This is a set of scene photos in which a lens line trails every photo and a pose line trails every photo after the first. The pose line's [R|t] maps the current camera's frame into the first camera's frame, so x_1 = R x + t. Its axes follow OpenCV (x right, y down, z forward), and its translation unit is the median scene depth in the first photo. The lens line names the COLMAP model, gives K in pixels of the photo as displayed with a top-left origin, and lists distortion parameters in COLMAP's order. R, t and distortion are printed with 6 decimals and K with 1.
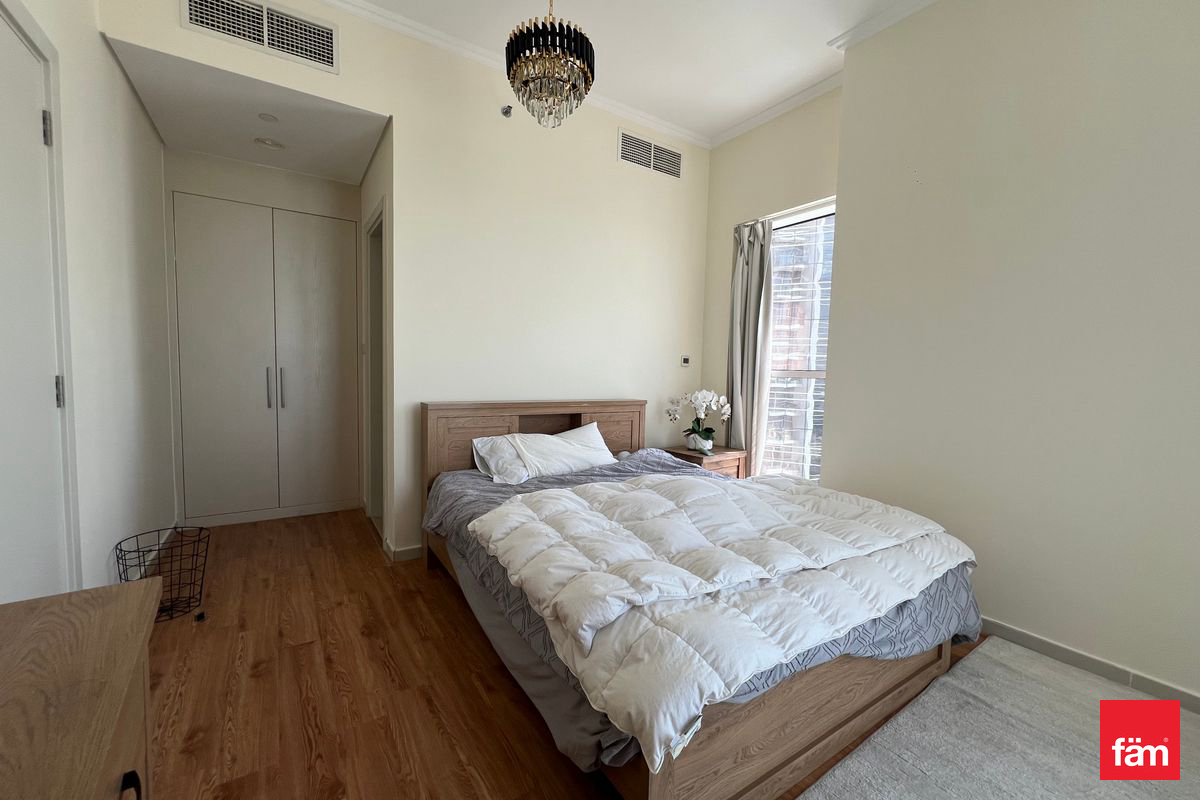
lens RADIAL K [[480.1, 0, 605.4], [0, 480.1, 401.2], [0, 0, 1]] dist [-0.001944, -0.000220]
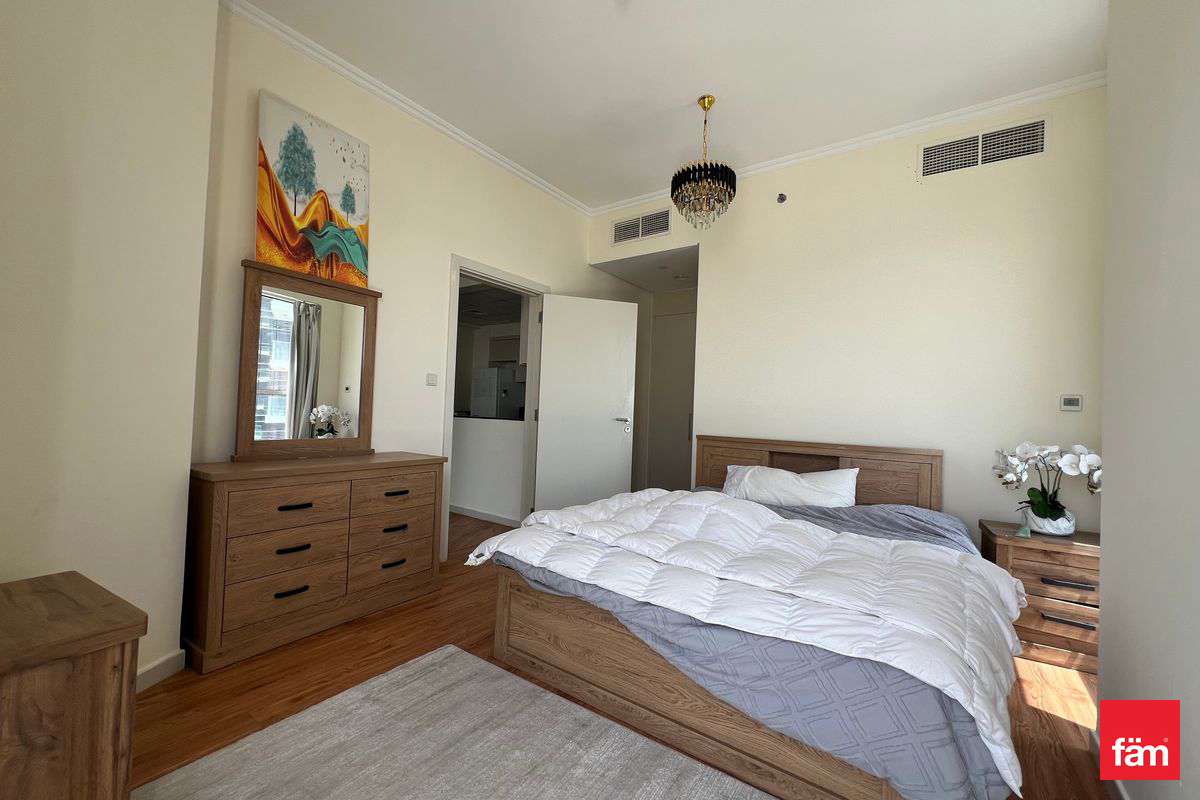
lens RADIAL K [[480.1, 0, 595.3], [0, 480.1, 398.8], [0, 0, 1]] dist [-0.001944, -0.000220]
pose [[0.351771, -0.037614, -0.935330, 0.680663], [-0.092133, 0.992950, -0.074582, 0.026568], [0.931541, 0.112411, 0.345825, 0.188780]]
